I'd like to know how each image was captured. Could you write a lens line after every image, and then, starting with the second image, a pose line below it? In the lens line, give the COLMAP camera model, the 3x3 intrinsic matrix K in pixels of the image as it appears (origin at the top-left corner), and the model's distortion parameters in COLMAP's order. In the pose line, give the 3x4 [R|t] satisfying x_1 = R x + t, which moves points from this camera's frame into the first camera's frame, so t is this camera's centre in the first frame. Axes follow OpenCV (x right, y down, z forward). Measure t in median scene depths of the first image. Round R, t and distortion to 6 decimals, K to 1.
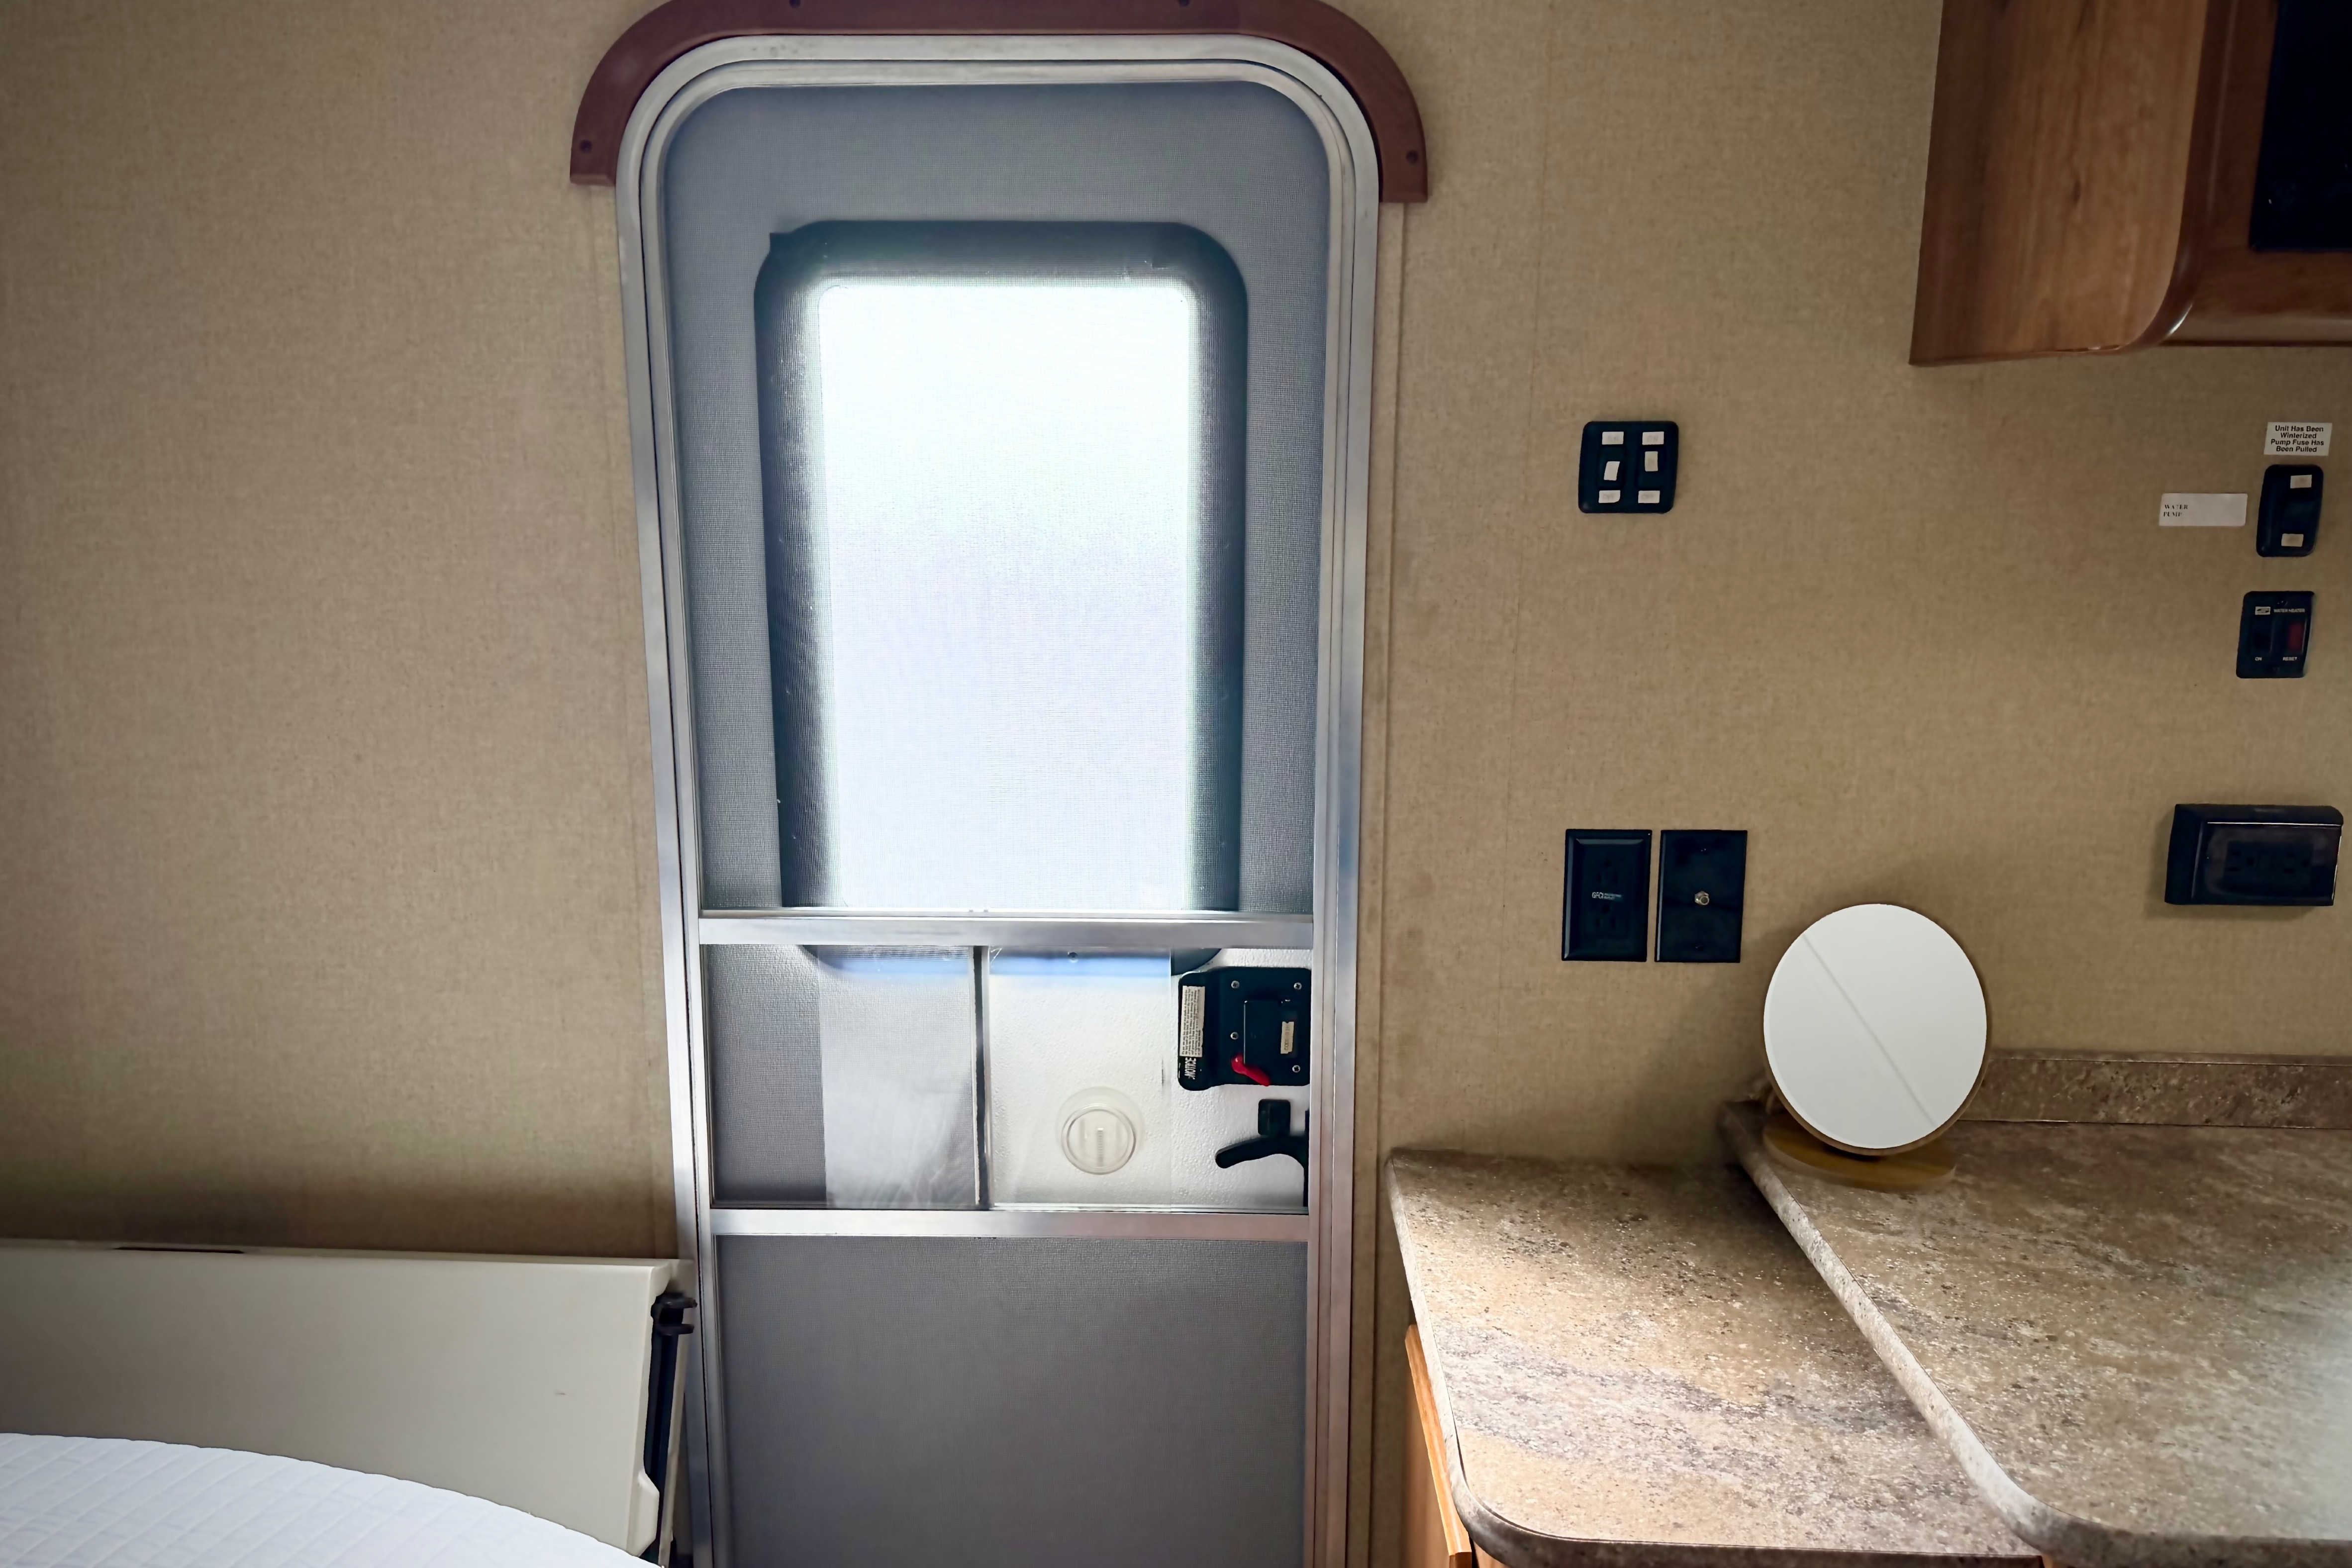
lens RADIAL K [[1697.2, 0, 1182.3], [0, 1697.2, 778.1], [0, 0, 1]] dist [-0.001744, -0.006271]
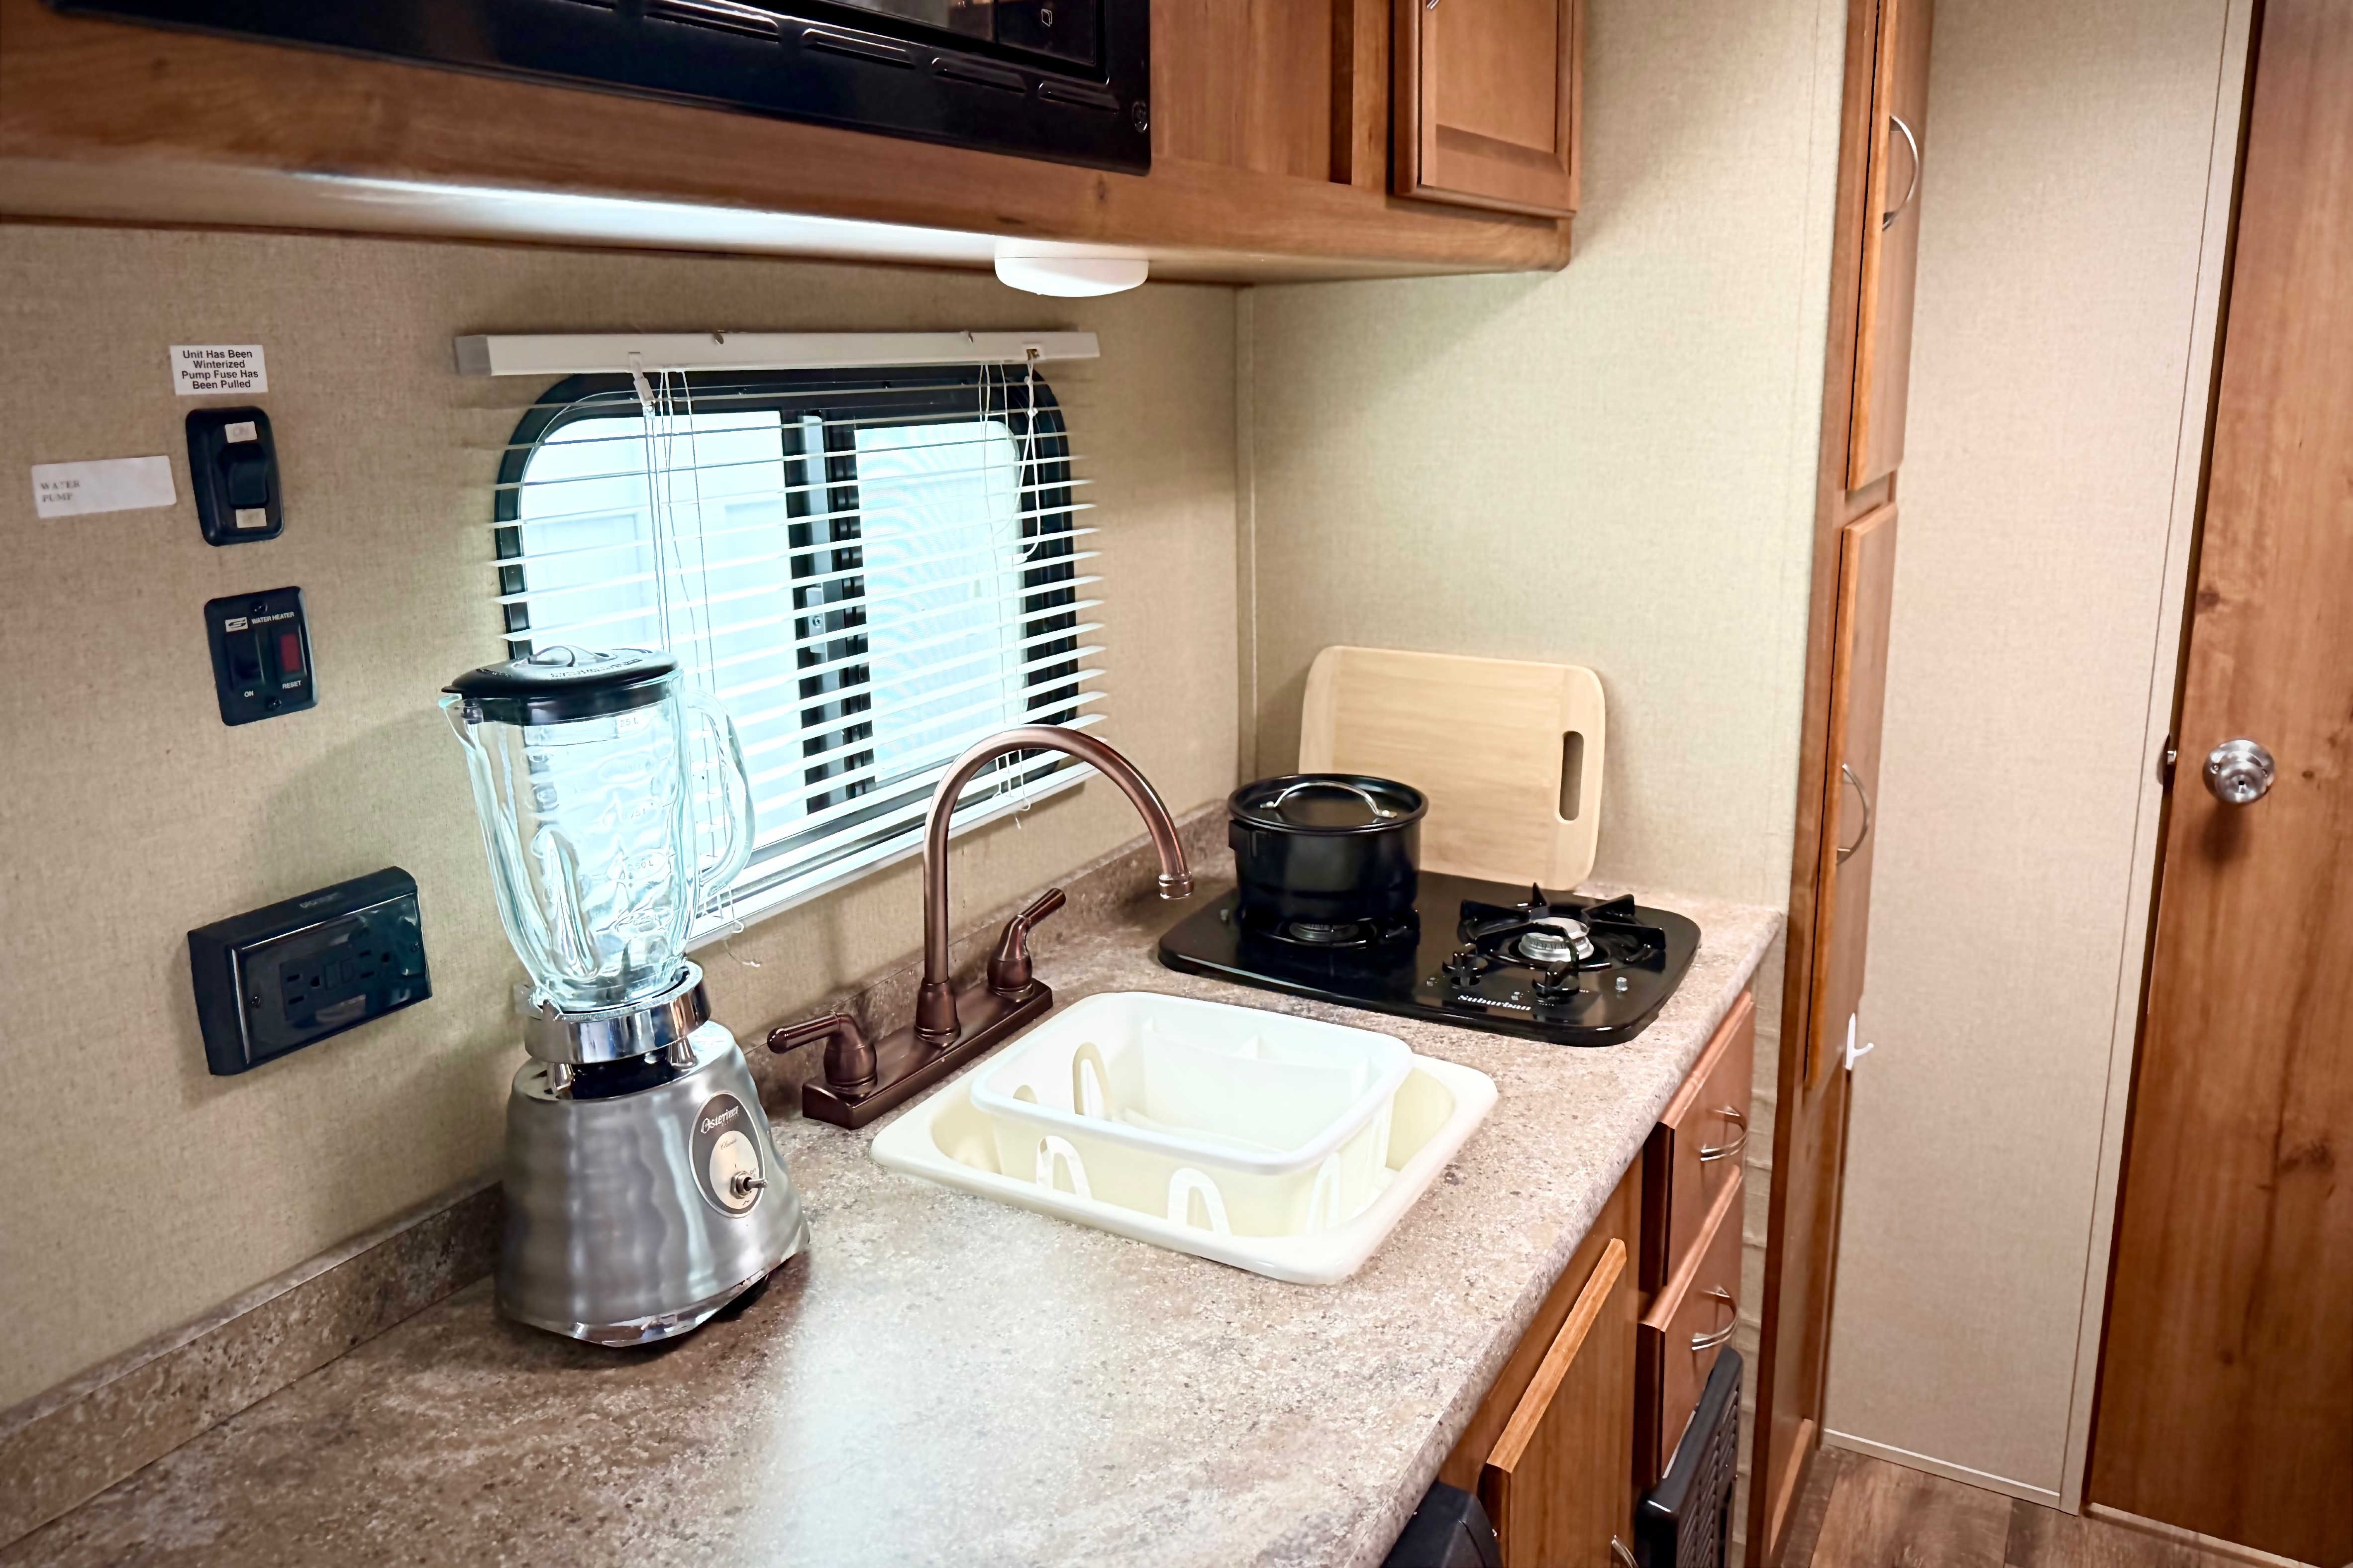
lens RADIAL K [[1697.8, 0, 1195.3], [0, 1697.8, 688.3], [0, 0, 1]] dist [-0.001744, -0.006271]
pose [[0.454604, -0.195338, 0.869010, 0.220778], [0.201401, 0.972930, 0.113339, -0.073878], [-0.867625, 0.123495, 0.481639, 0.348334]]
